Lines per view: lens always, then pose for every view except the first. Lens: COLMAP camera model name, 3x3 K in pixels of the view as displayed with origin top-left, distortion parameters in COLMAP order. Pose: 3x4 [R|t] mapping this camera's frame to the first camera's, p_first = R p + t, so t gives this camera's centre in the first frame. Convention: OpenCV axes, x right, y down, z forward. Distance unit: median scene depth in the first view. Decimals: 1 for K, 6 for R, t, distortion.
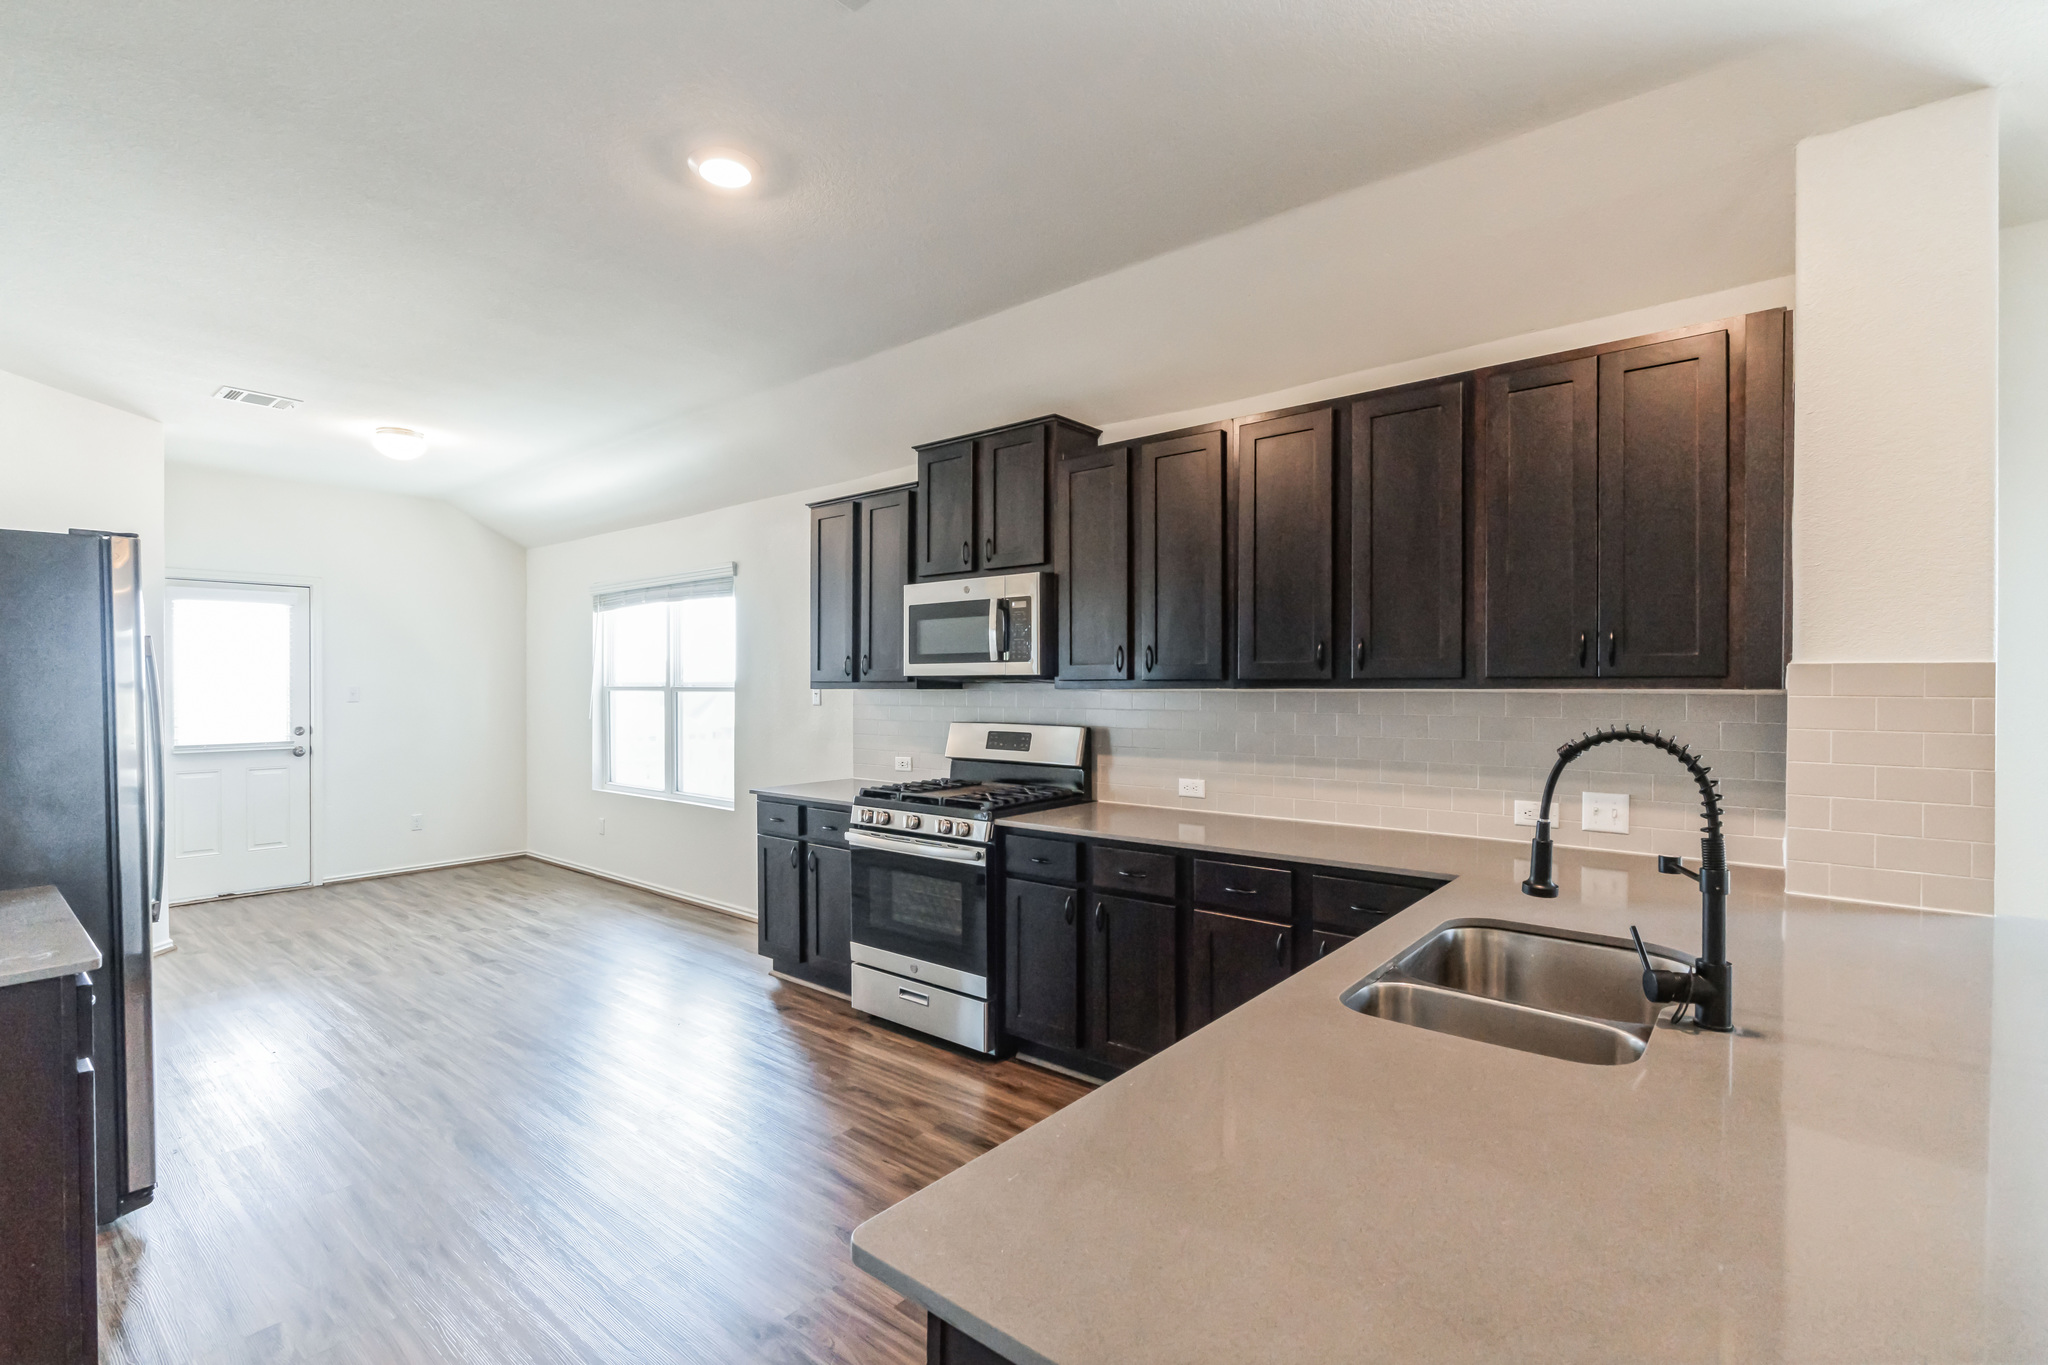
lens RADIAL K [[930.6, 0, 1017.9], [0, 930.6, 689.4], [0, 0, 1]] dist [-0.000622, -0.000684]
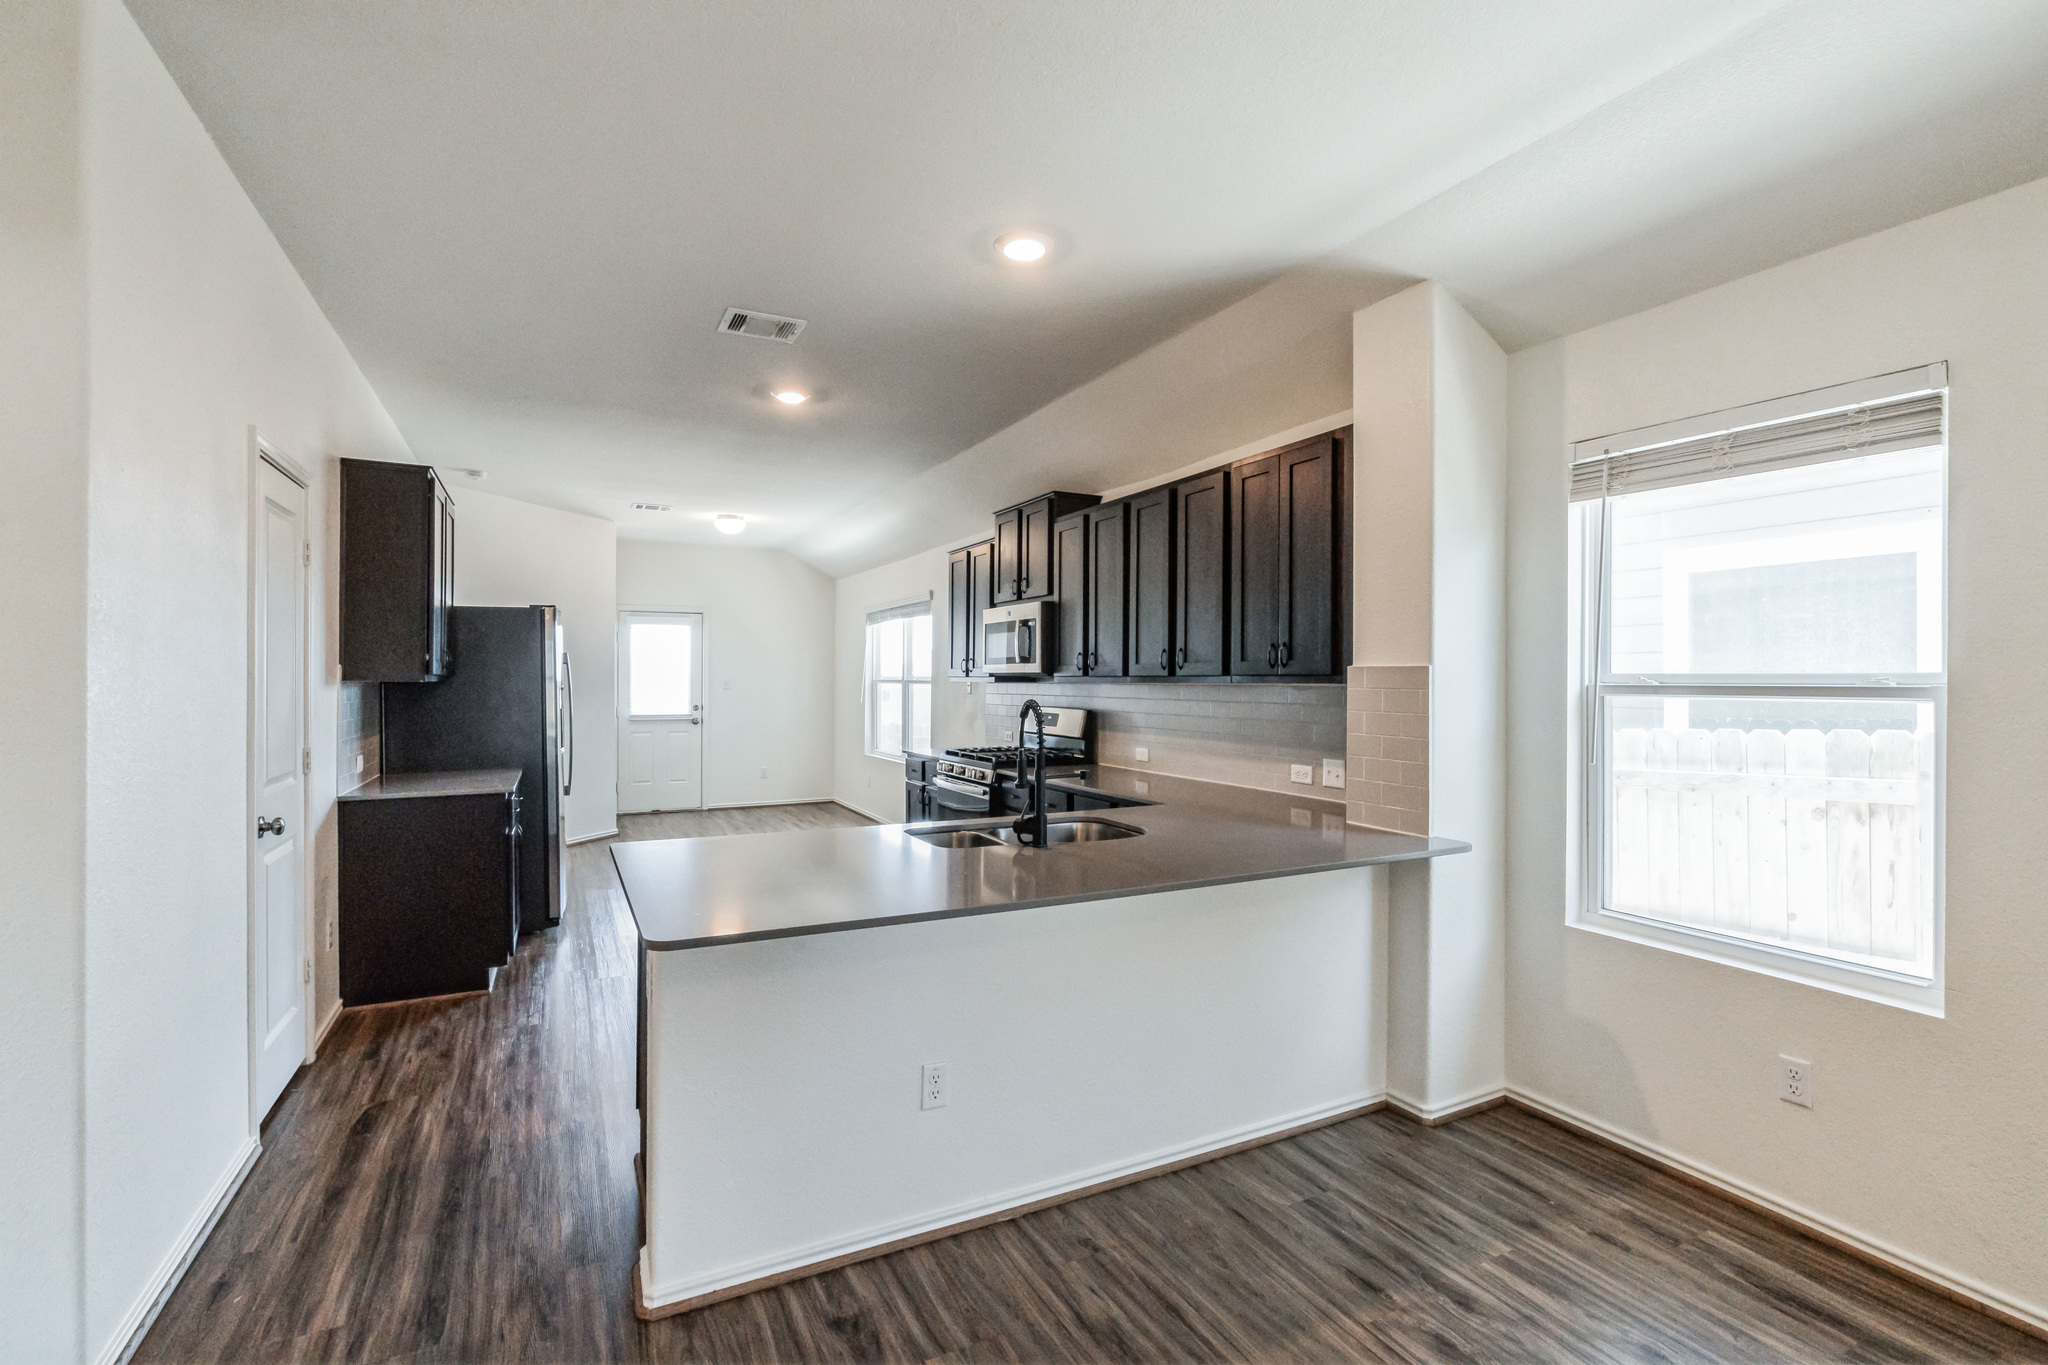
lens RADIAL K [[933.2, 0, 1018.3], [0, 933.2, 679.7], [0, 0, 1]] dist [-0.015685, 0.000574]
pose [[0.917314, 0.003494, -0.398149, 0.510496], [-0.005028, 0.999983, -0.002809, -0.000052], [0.398133, 0.004579, 0.917316, -0.306606]]
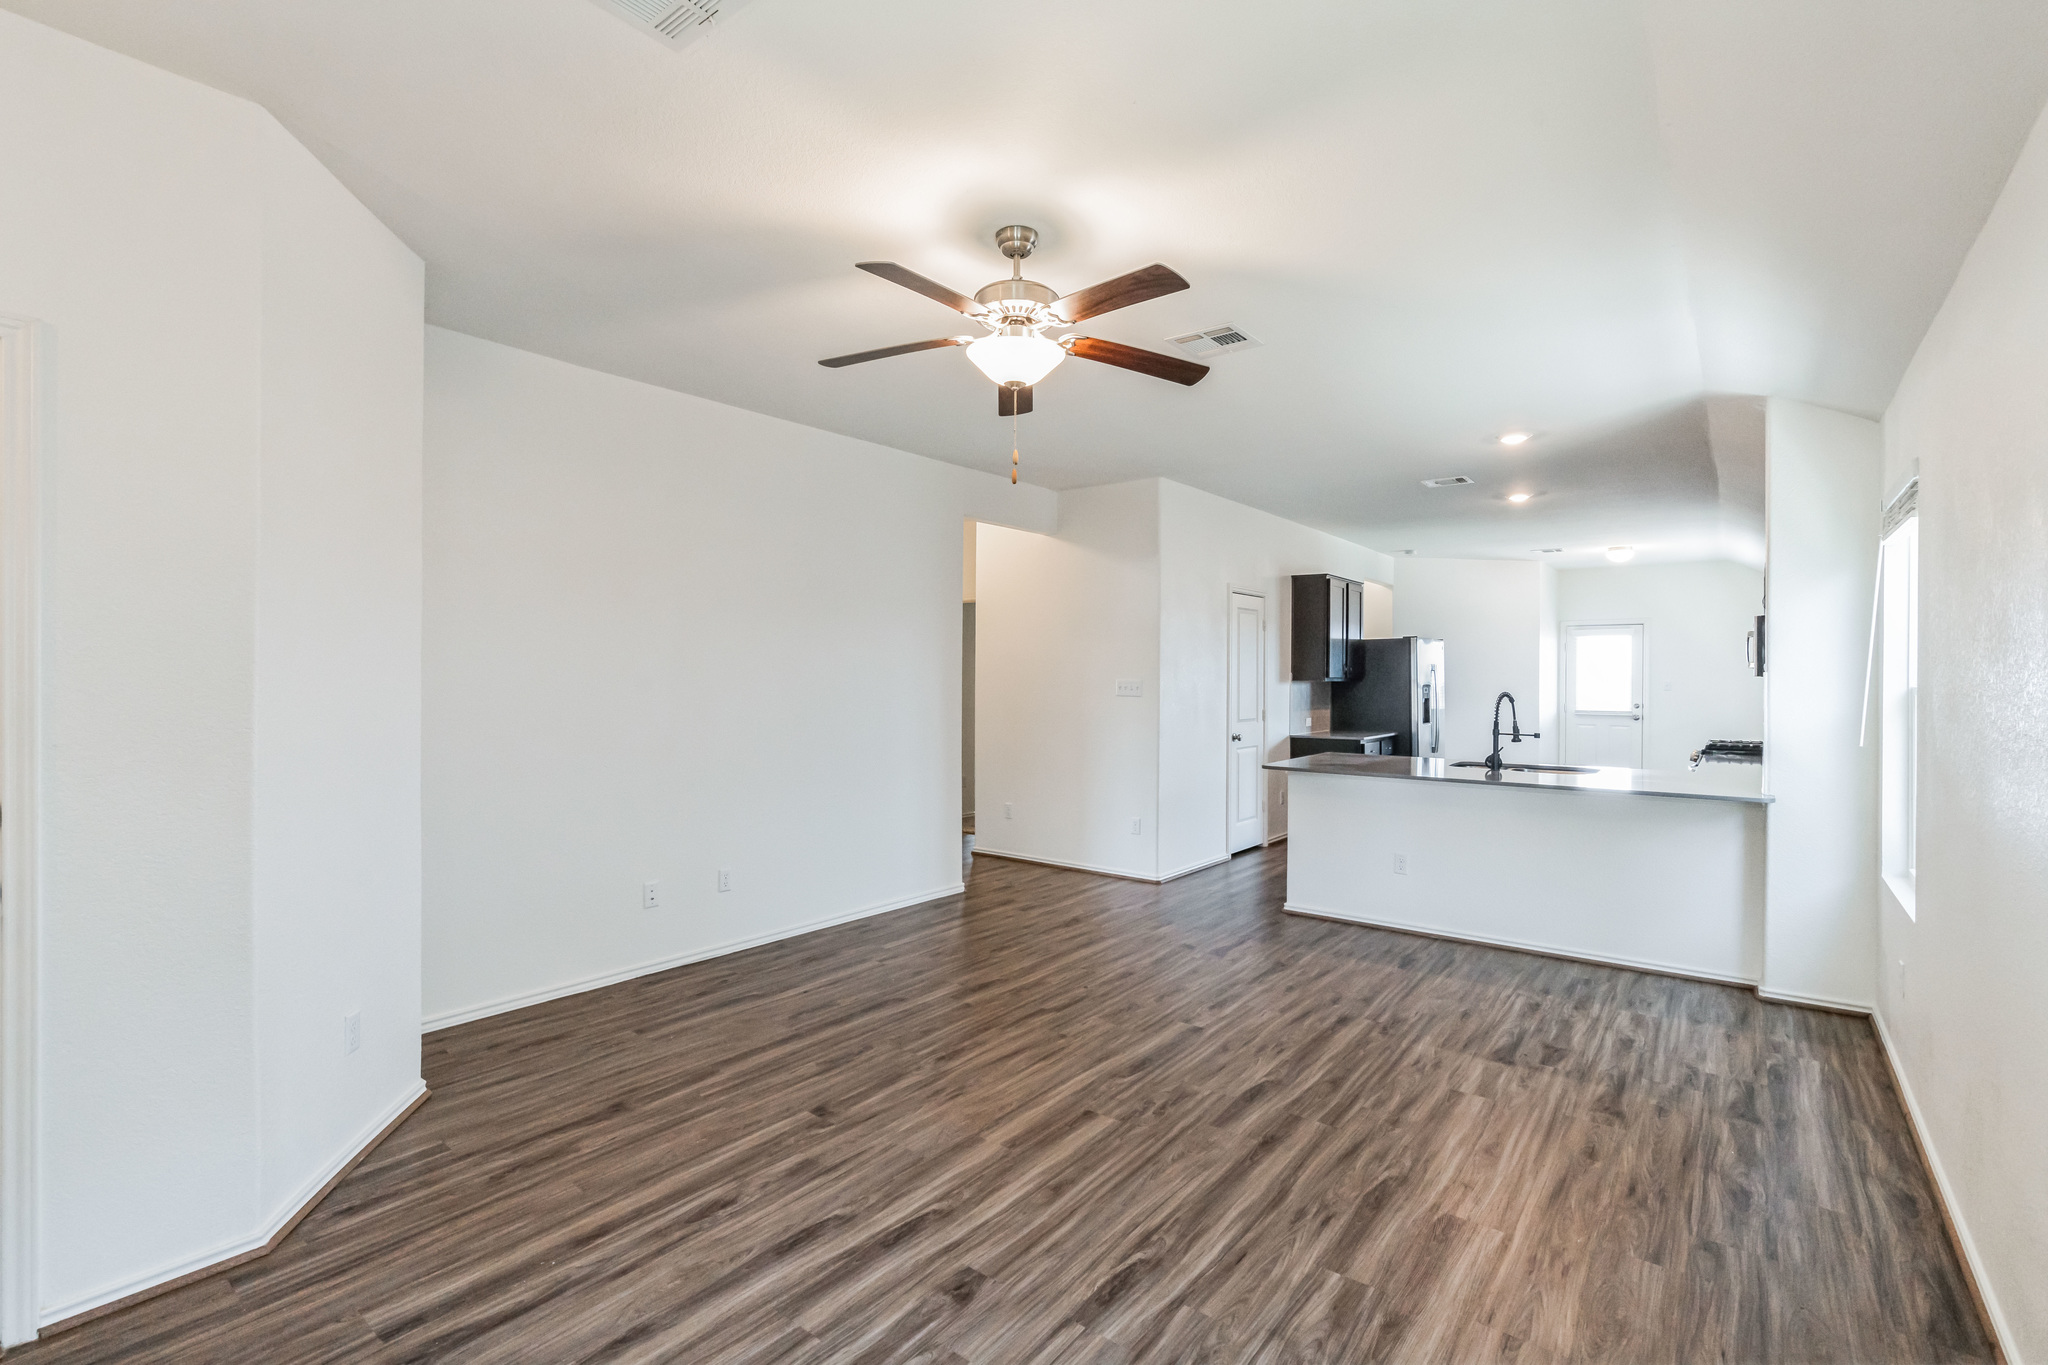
lens RADIAL K [[933.2, 0, 1018.3], [0, 933.2, 679.7], [0, 0, 1]] dist [-0.015685, 0.000574]
pose [[0.027127, 0.005098, -0.999619, 1.517163], [-0.010046, 0.999938, 0.004827, -0.003805], [0.999582, 0.009911, 0.027177, -0.359996]]
